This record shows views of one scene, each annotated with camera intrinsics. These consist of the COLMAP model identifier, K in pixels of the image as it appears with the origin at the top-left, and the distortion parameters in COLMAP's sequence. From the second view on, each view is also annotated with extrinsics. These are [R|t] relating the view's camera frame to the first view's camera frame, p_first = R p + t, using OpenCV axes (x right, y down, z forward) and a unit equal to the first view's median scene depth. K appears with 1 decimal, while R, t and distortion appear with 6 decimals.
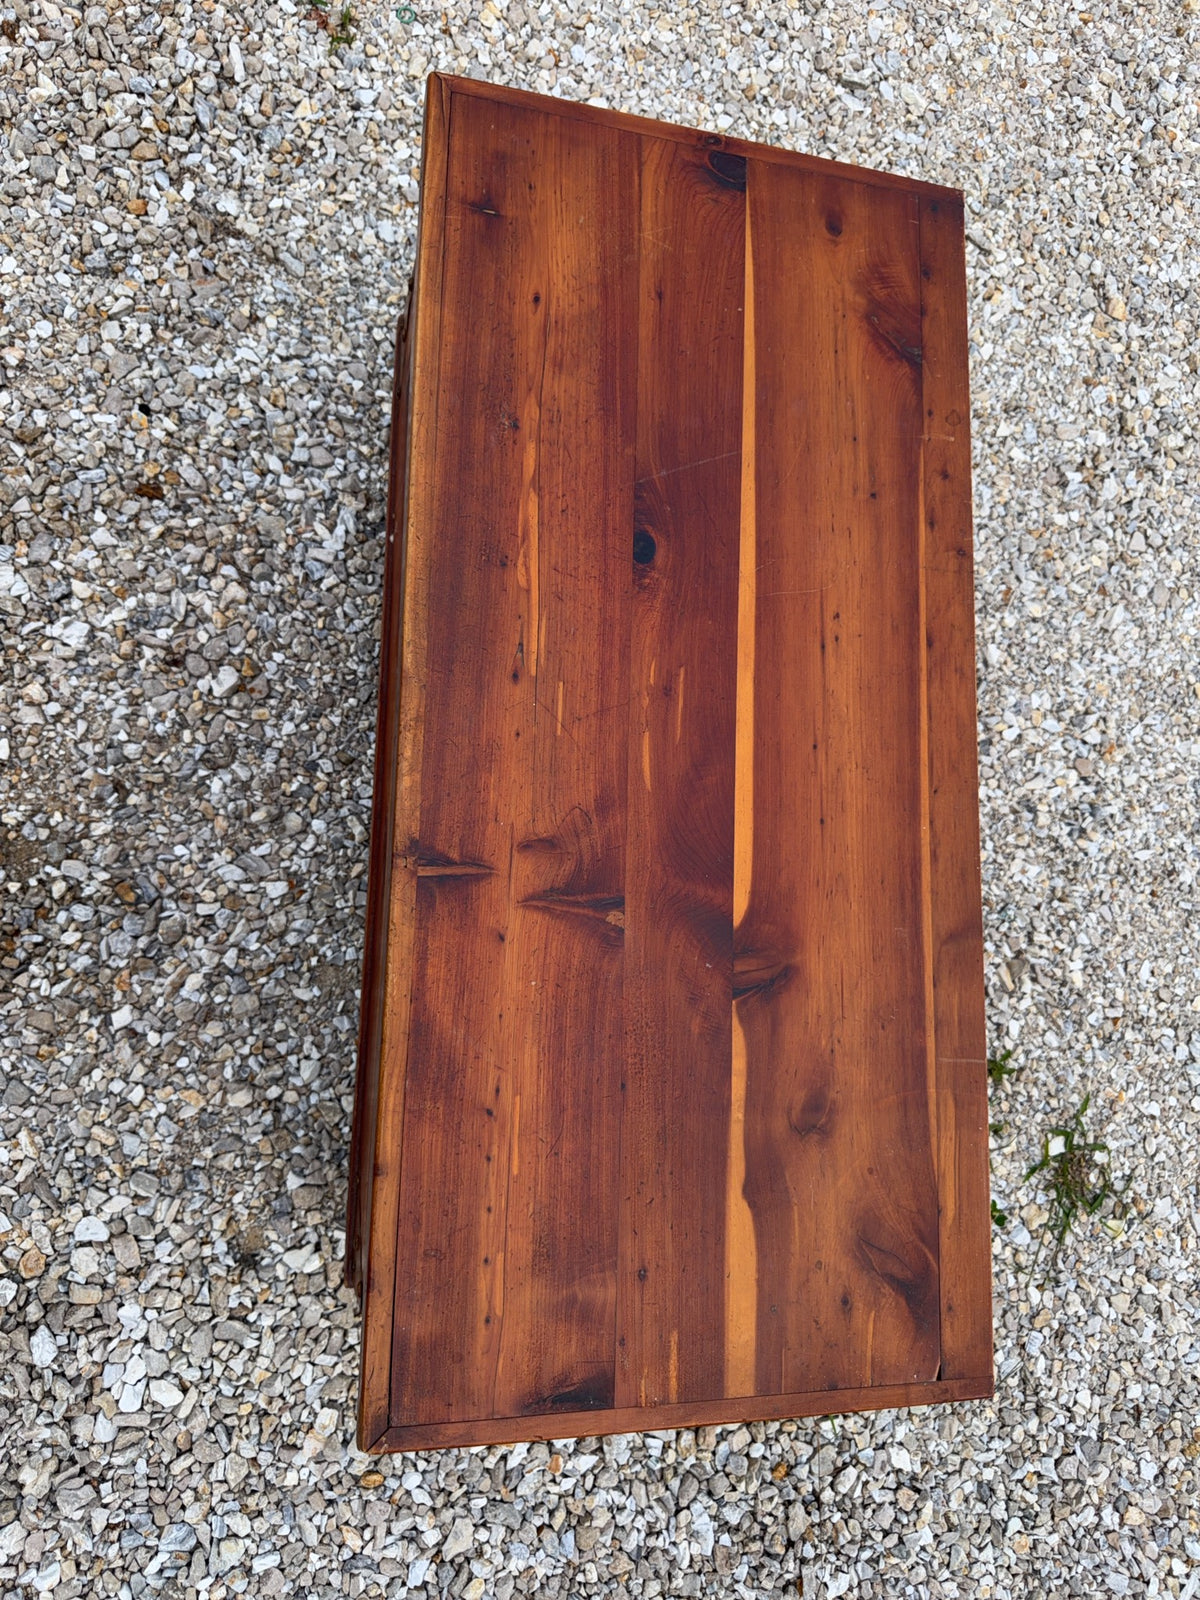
lens RADIAL K [[1167.1, 0, 595.8], [0, 1167.1, 789.1], [0, 0, 1]] dist [0.002767, -0.018130]
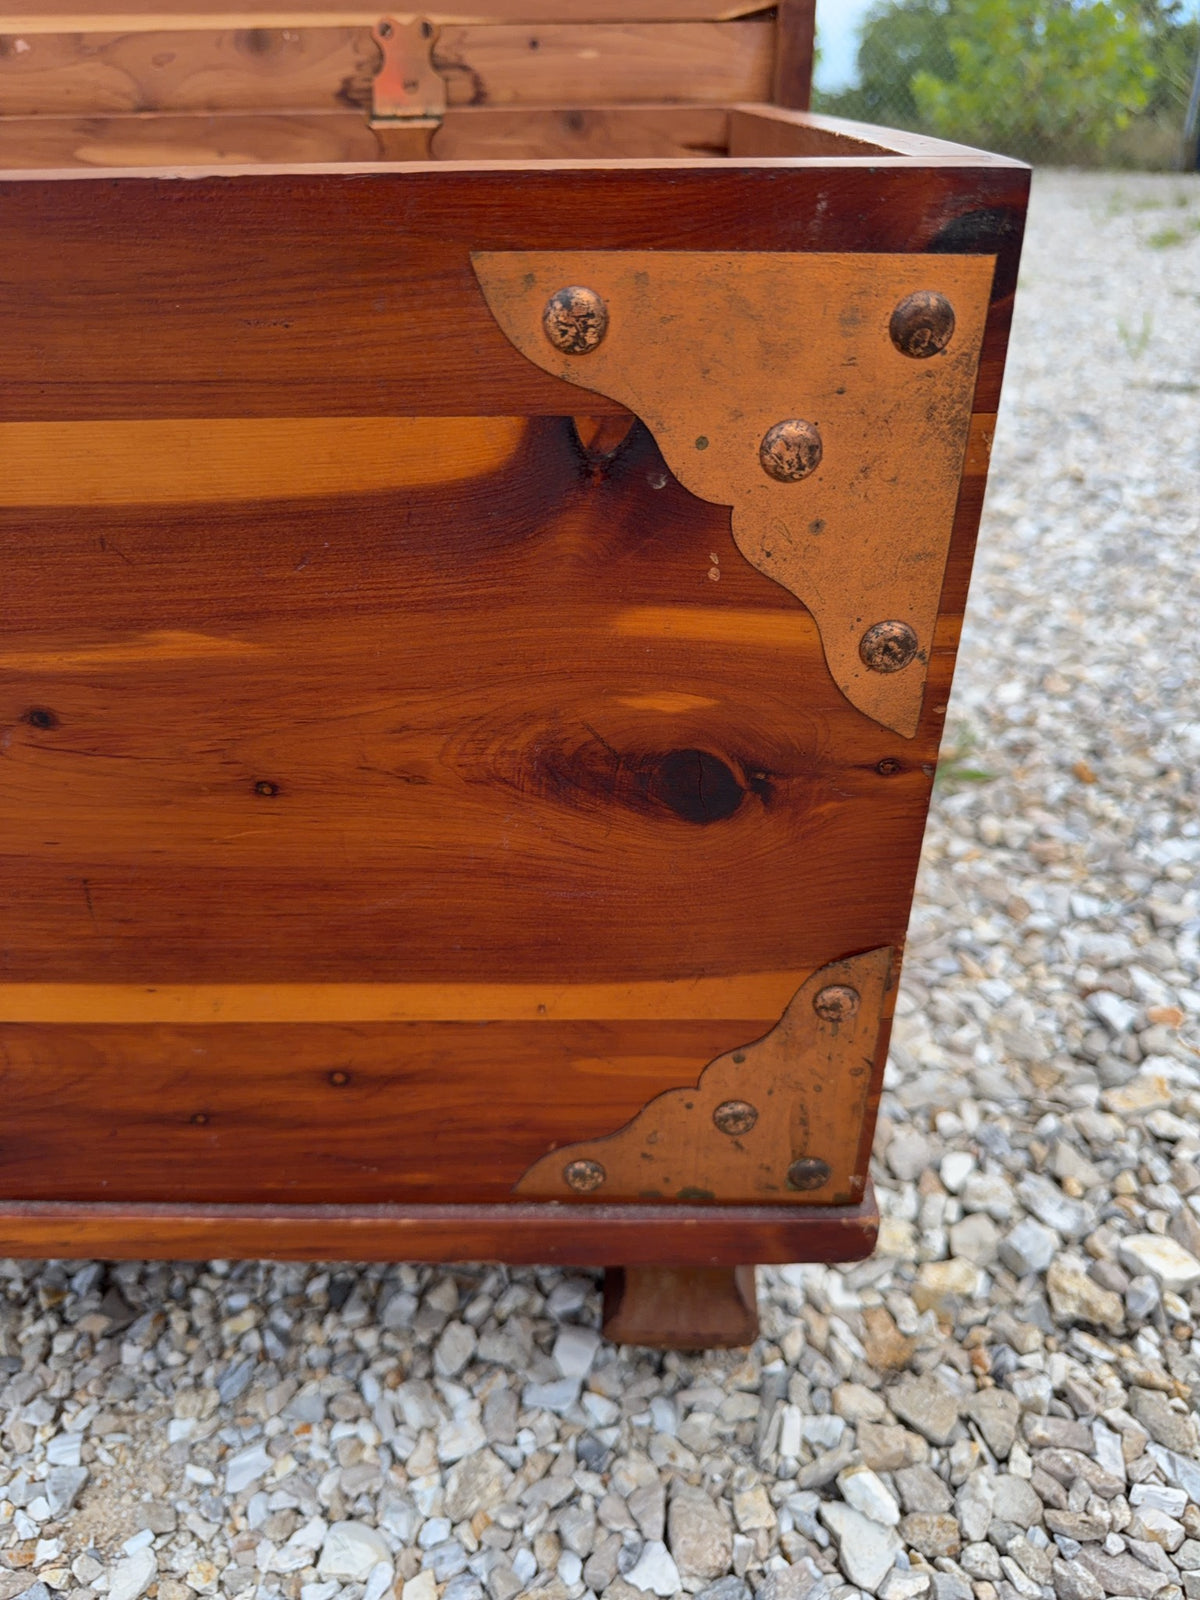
lens RADIAL K [[1167.1, 0, 600.0], [0, 1167.1, 809.1], [0, 0, 1]] dist [0.002767, -0.018130]
pose [[-0.019472, -0.746564, 0.665028, -0.320564], [0.990069, 0.078227, 0.116806, 0.261378], [-0.139227, 0.660698, 0.737627, 0.597400]]
